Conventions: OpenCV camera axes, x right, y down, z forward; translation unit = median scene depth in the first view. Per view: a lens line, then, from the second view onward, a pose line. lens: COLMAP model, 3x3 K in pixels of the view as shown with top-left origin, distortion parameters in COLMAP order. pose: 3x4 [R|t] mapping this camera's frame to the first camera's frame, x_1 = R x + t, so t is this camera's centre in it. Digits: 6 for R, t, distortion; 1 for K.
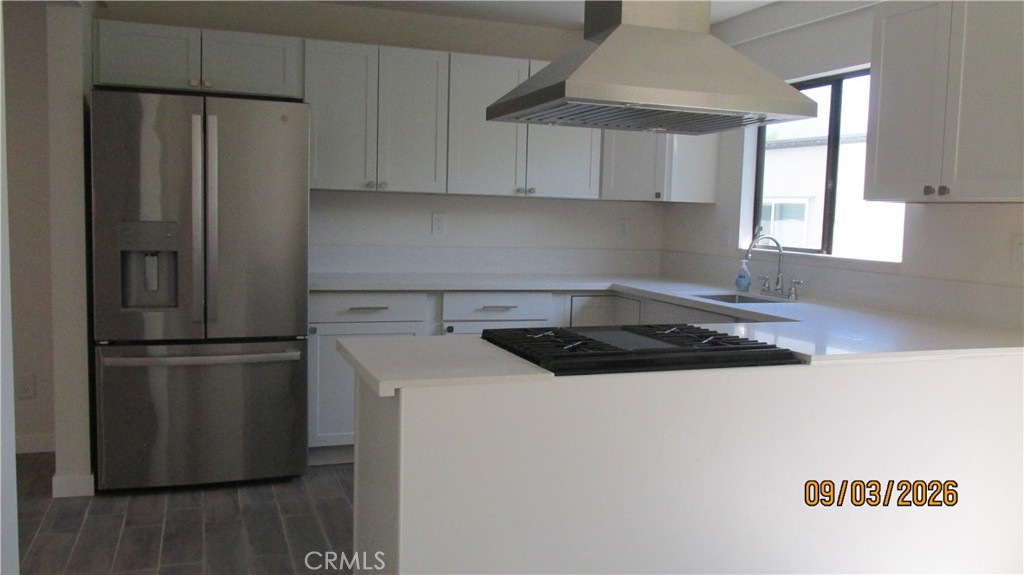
lens RADIAL K [[855.9, 0, 518.6], [0, 855.9, 289.9], [0, 0, 1]] dist [-0.026714, 0.006325]
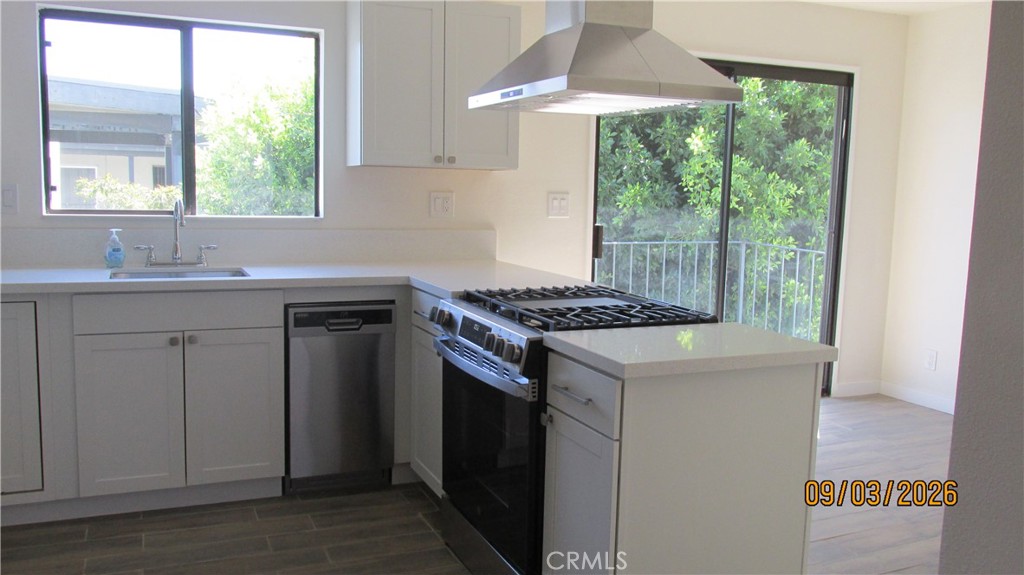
lens RADIAL K [[855.9, 0, 518.6], [0, 855.9, 289.9], [0, 0, 1]] dist [-0.026714, 0.006325]
pose [[-0.060610, -0.148958, 0.986984, -0.596516], [0.062051, 0.986327, 0.152670, -0.081528], [-0.996231, 0.070497, -0.050539, 0.700863]]
